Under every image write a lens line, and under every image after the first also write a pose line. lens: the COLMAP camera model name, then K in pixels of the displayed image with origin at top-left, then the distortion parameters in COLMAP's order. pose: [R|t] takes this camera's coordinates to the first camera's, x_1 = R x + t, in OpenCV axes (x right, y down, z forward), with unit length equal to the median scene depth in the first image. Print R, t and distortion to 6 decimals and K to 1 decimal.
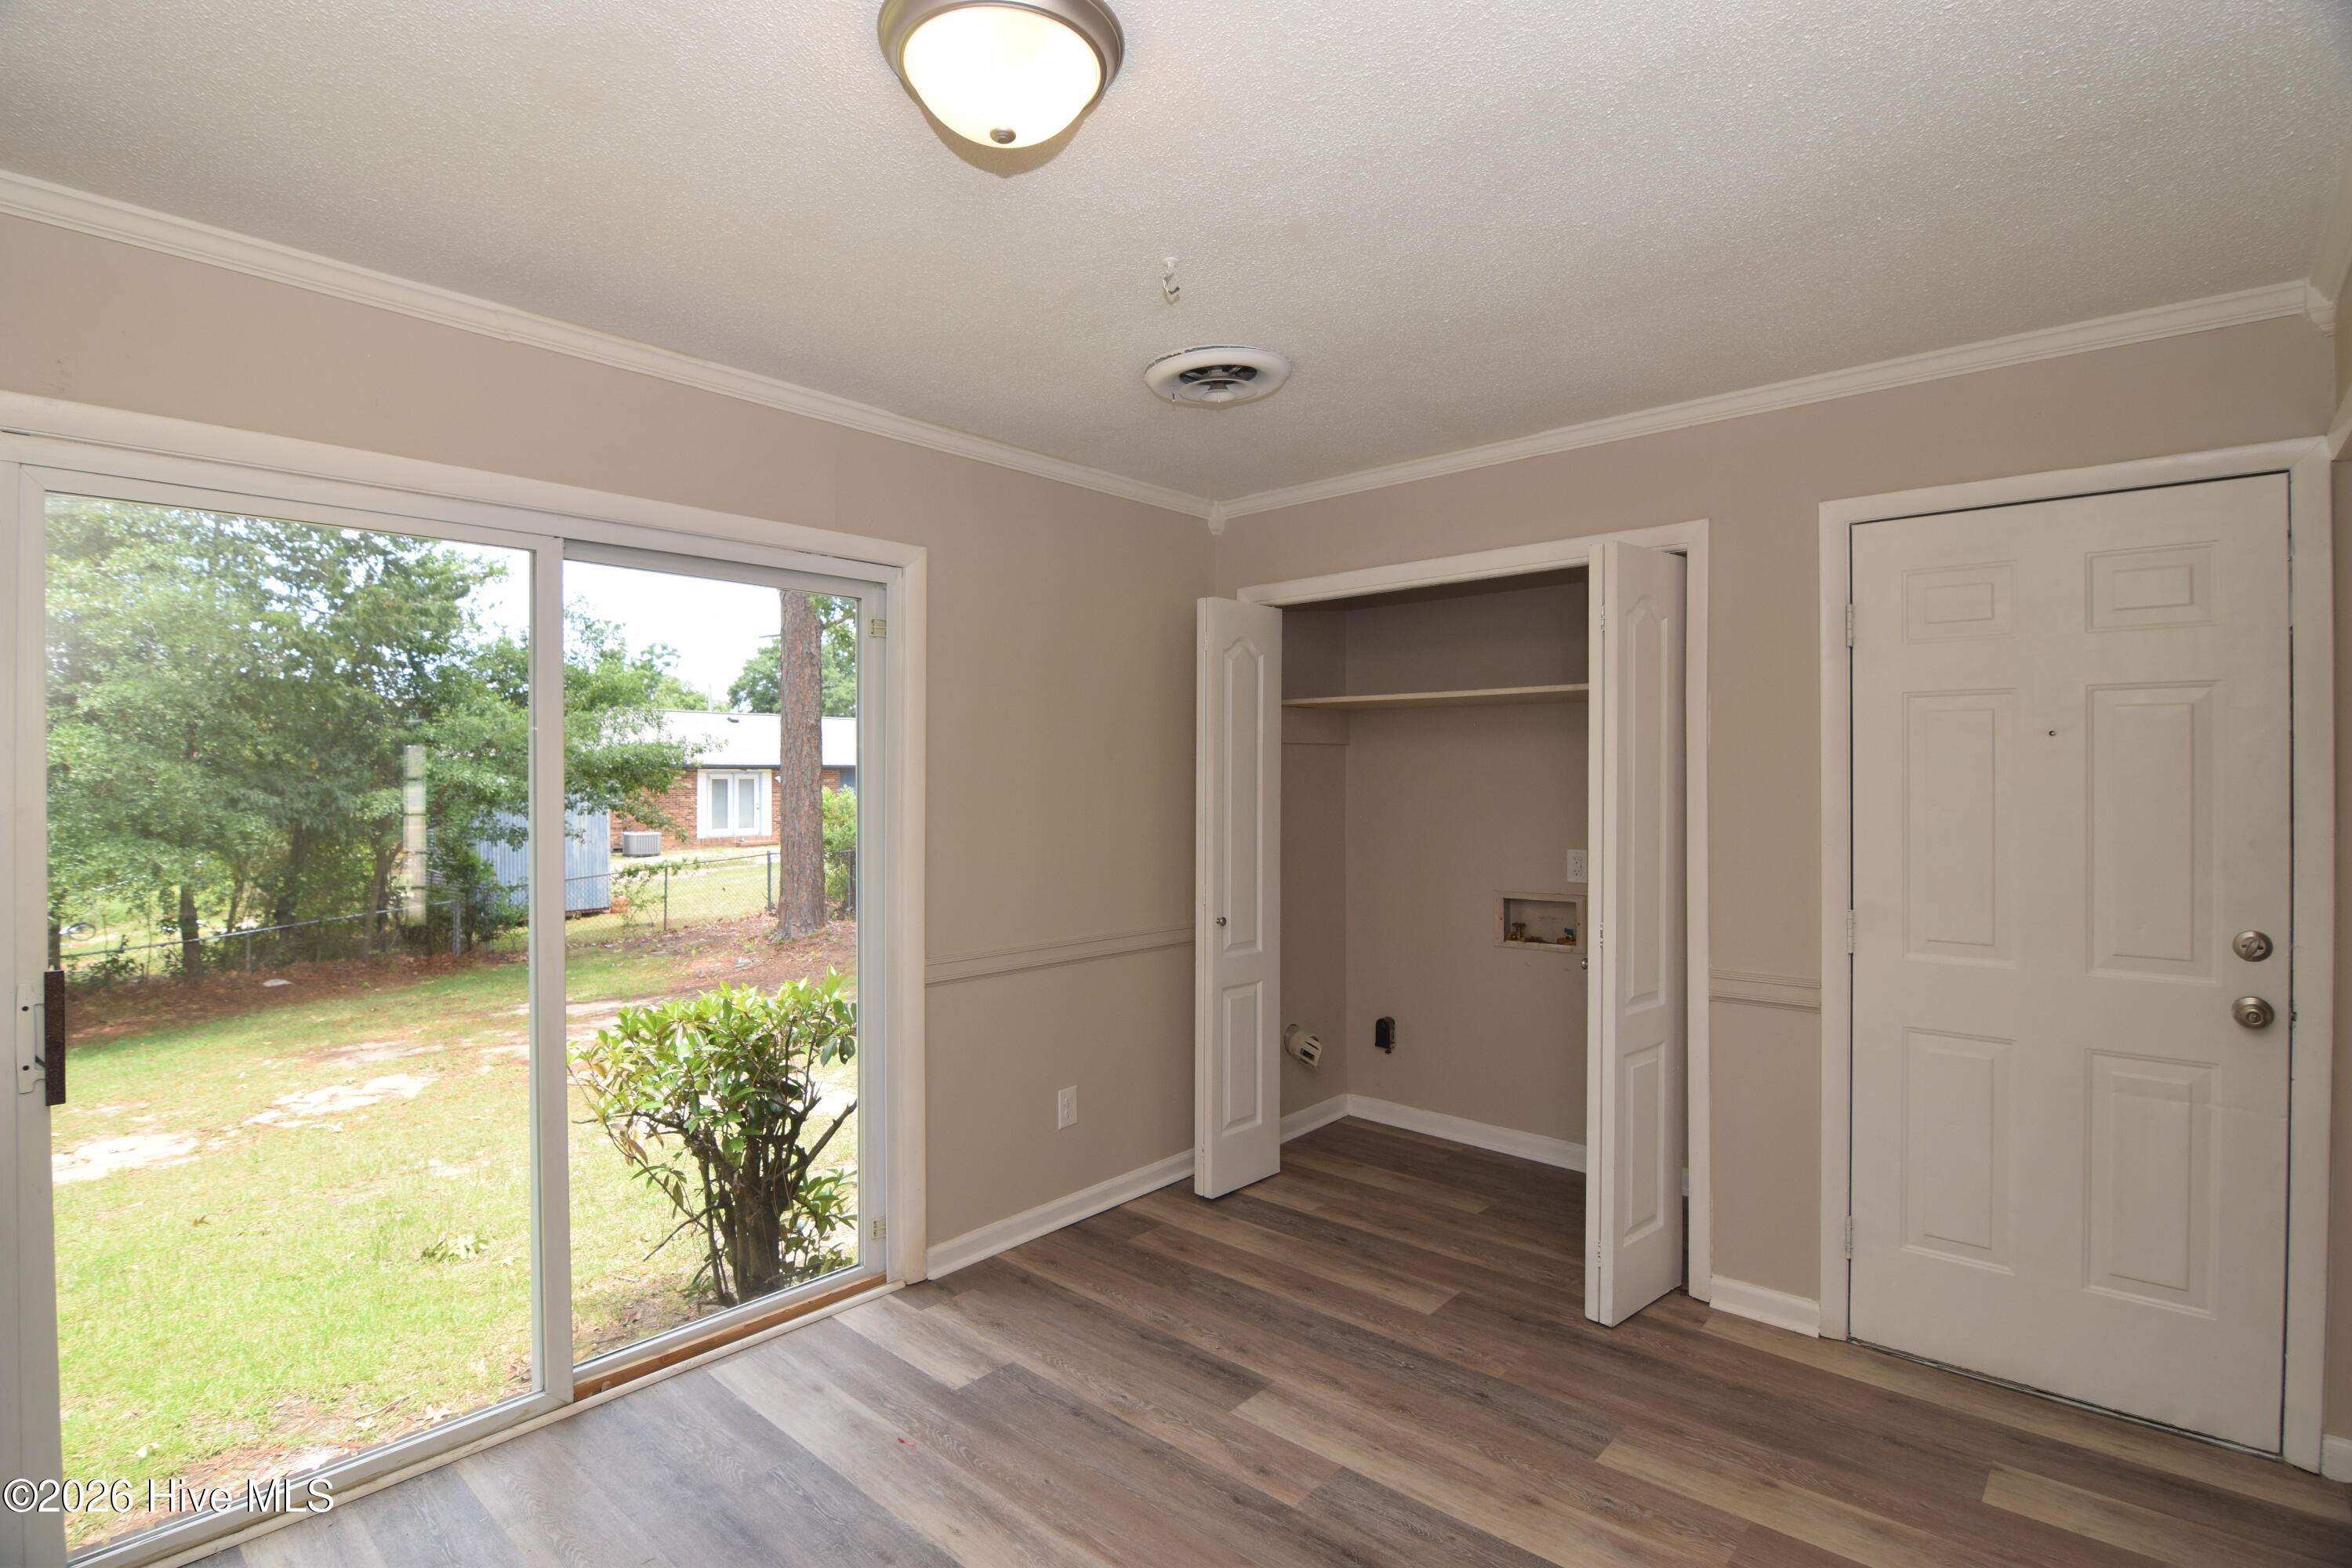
lens RADIAL K [[1140.4, 0, 1197.3], [0, 1140.4, 780.0], [0, 0, 1]] dist [-0.004639, -0.010712]
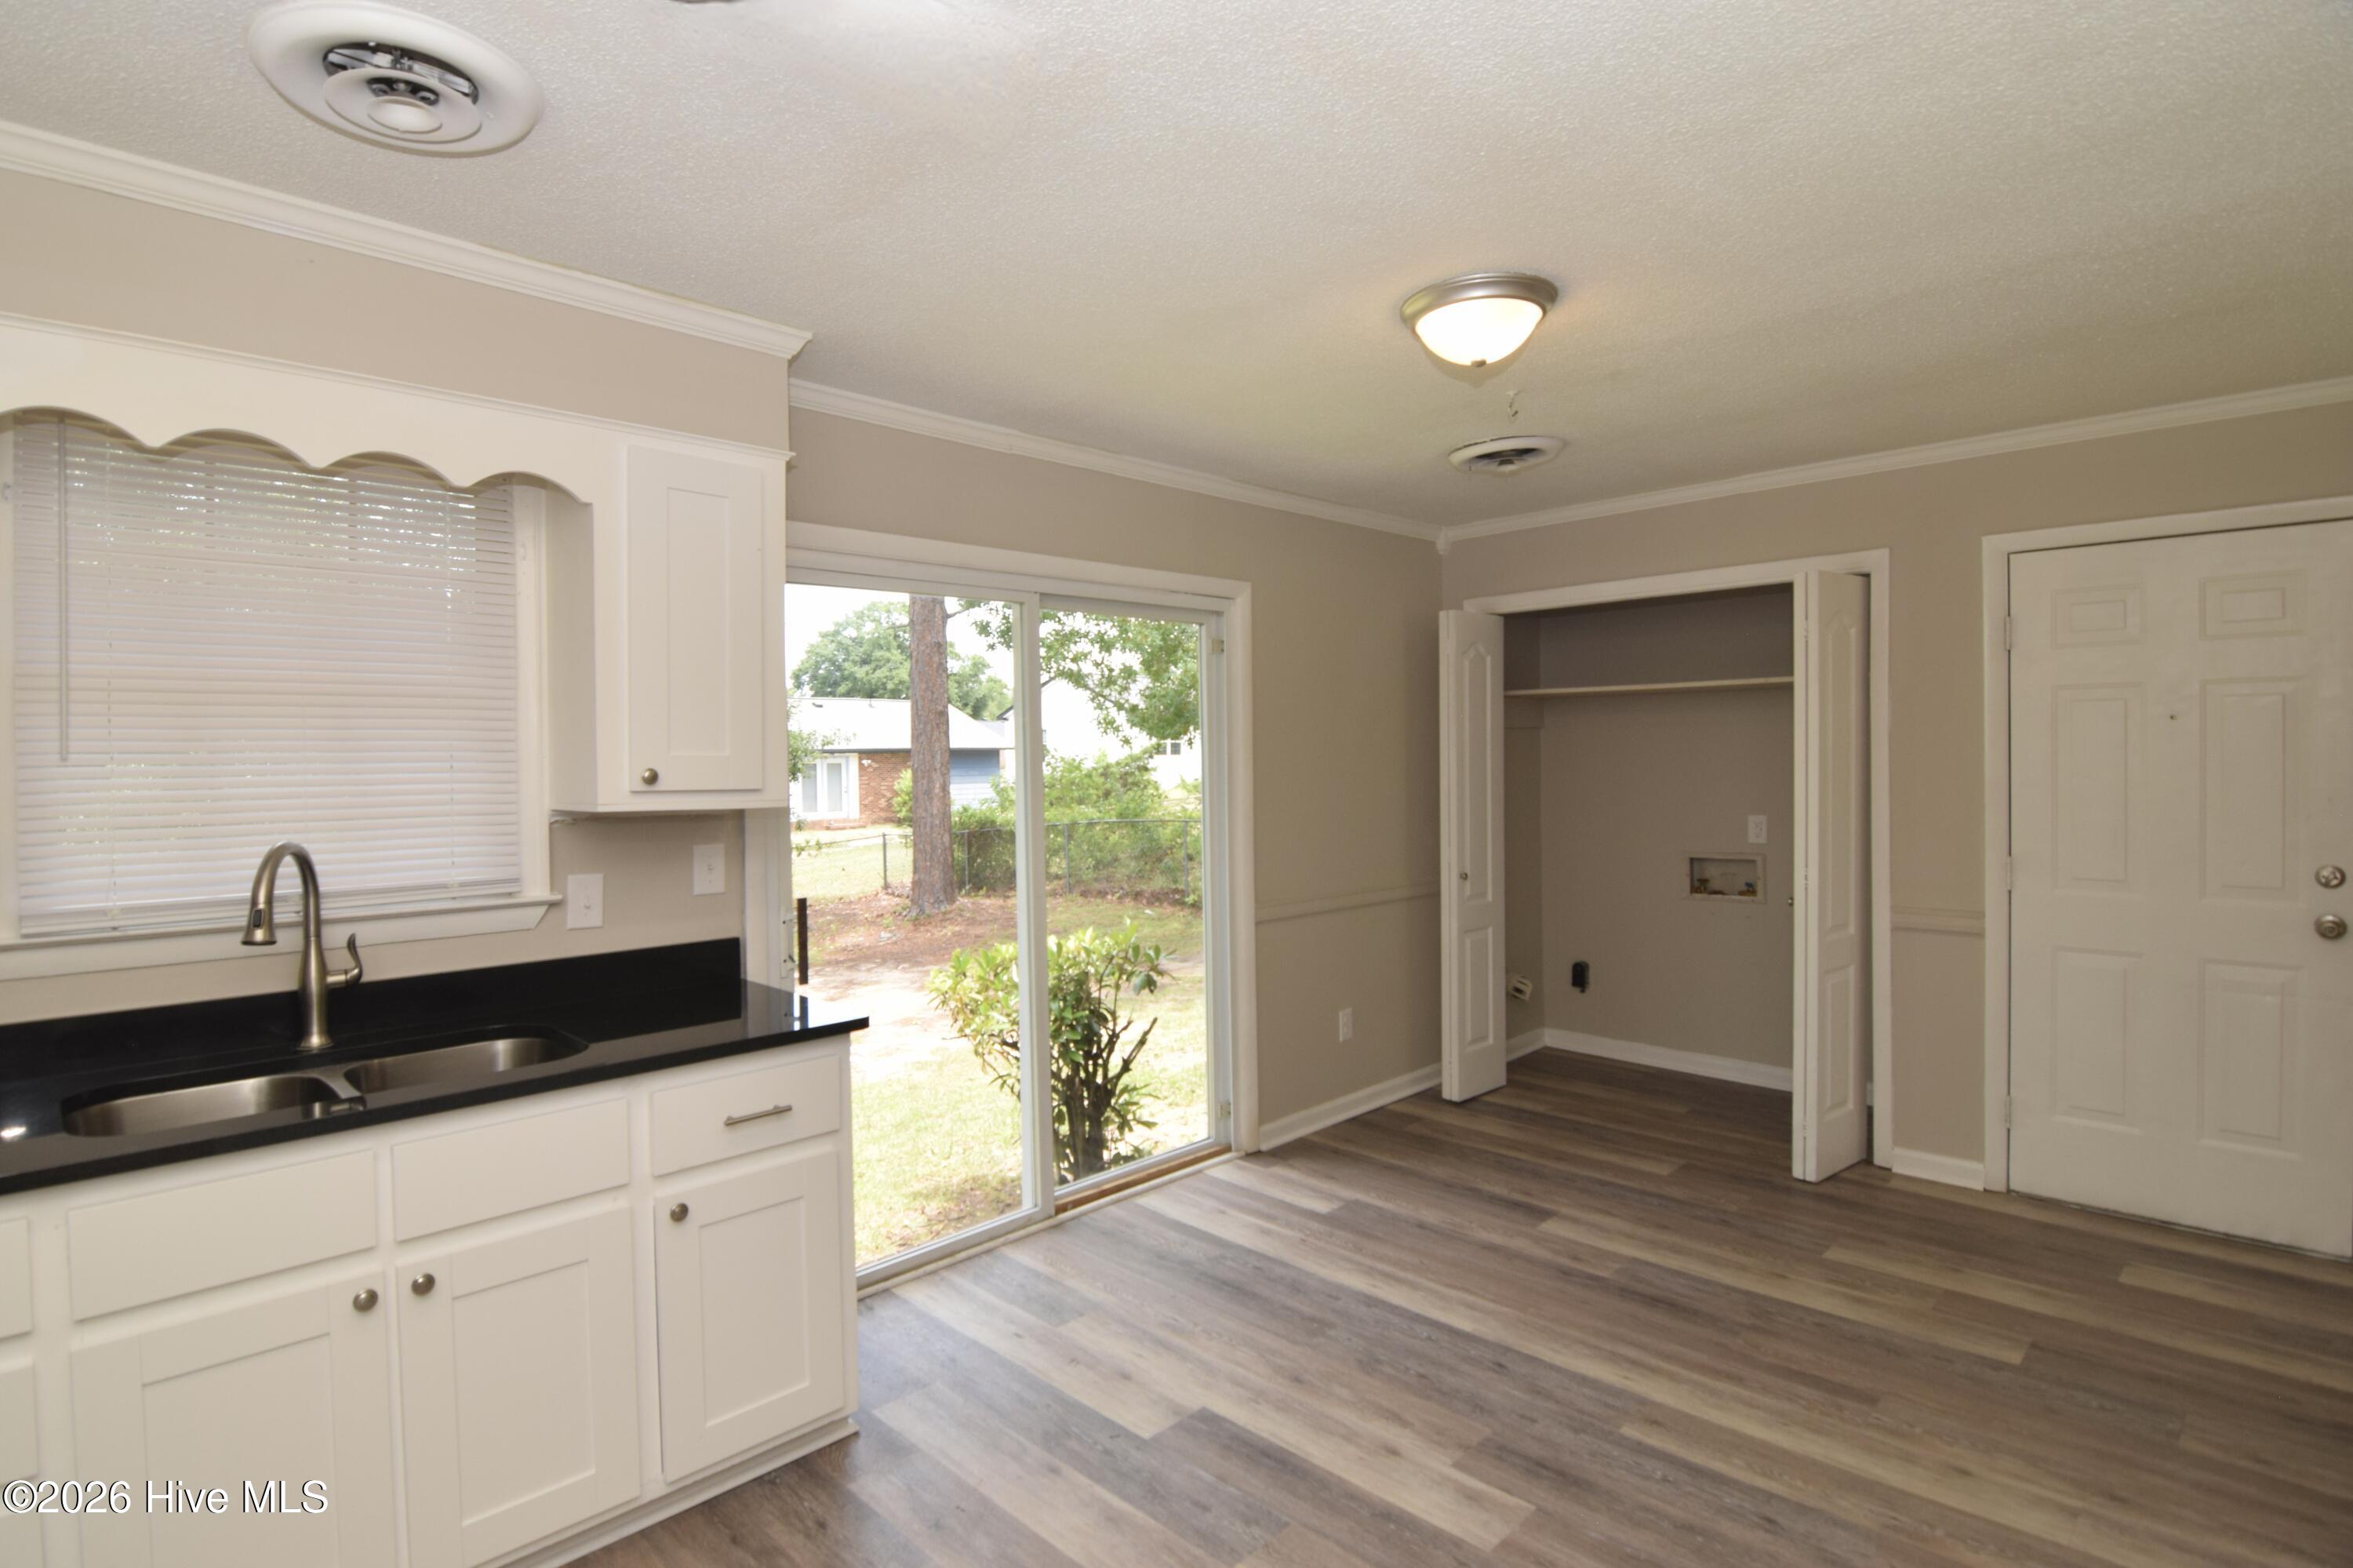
lens RADIAL K [[1188.8, 0, 1159.1], [0, 1188.8, 777.9], [0, 0, 1]] dist [-0.017375, -0.002467]
pose [[0.996960, -0.012998, -0.076828, -0.261130], [0.014277, 0.999768, 0.016118, -0.008025], [0.076600, -0.017166, 0.996914, -0.370181]]
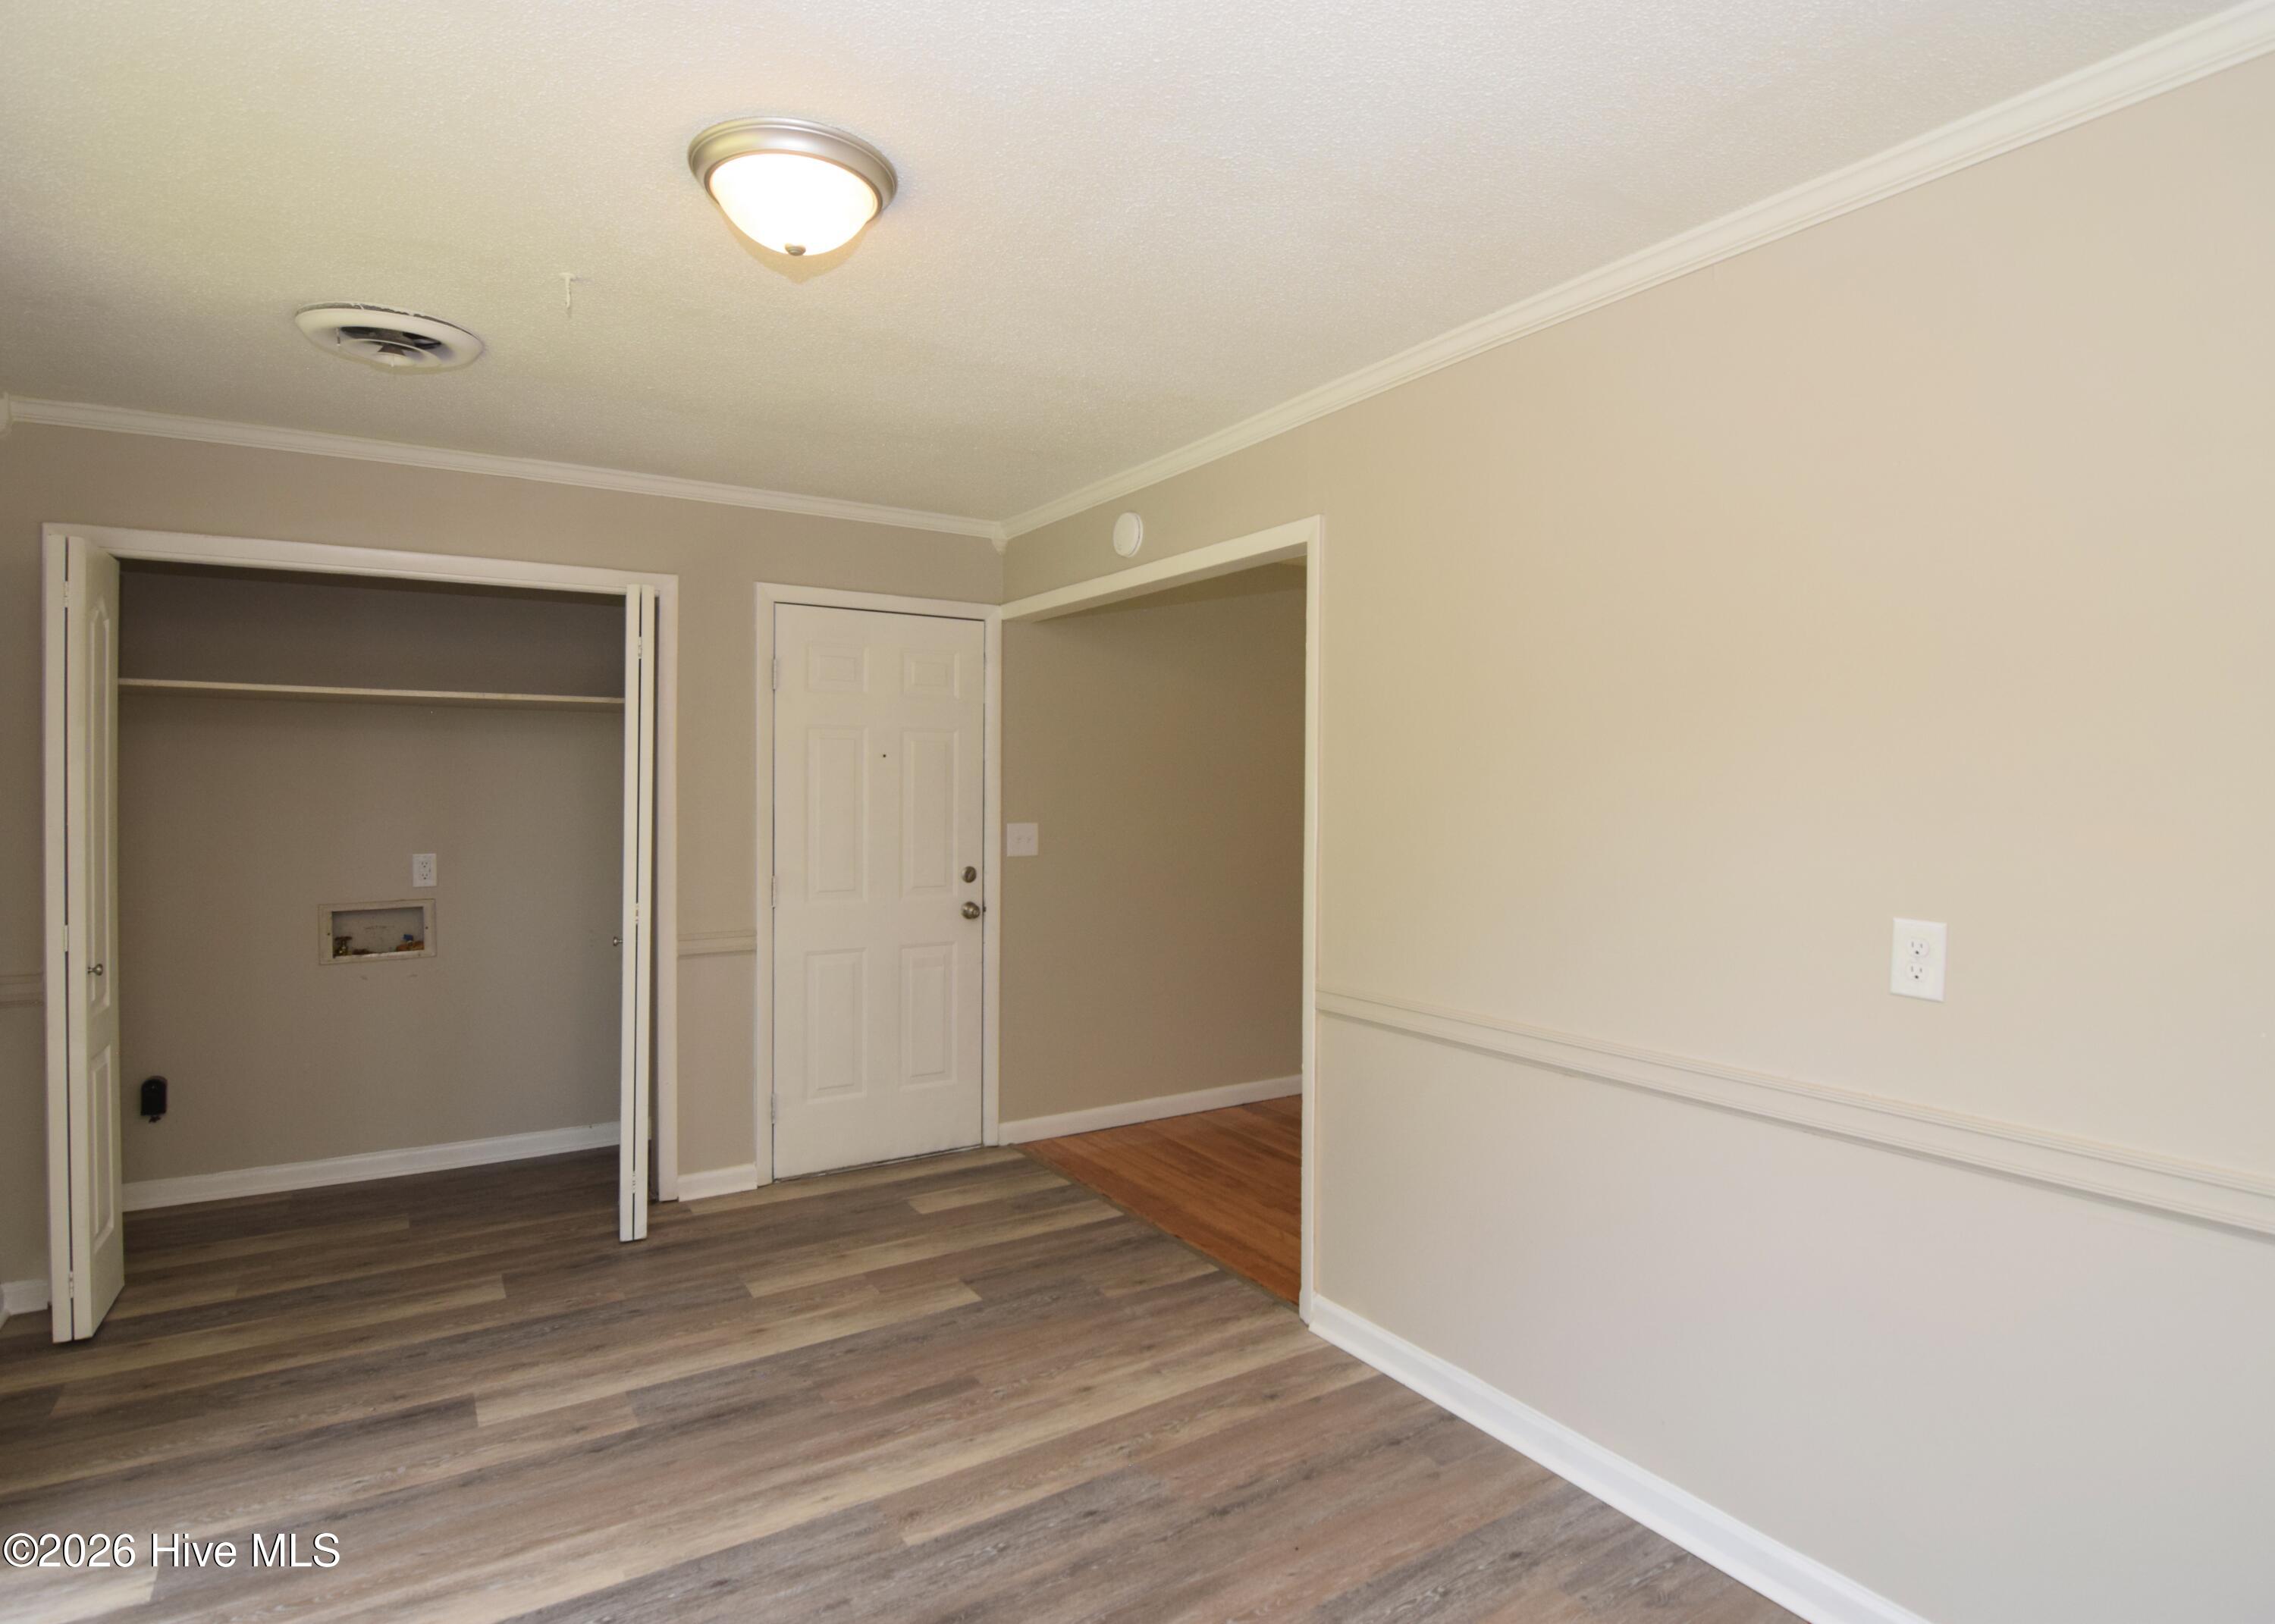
lens RADIAL K [[1183.7, 0, 1129.8], [0, 1183.7, 808.0], [0, 0, 1]] dist [-0.001522, -0.011601]
pose [[0.285630, -0.016605, 0.958196, -0.667484], [-0.000790, 0.999845, 0.017562, 0.003143], [-0.958340, -0.005773, 0.285573, 0.150690]]
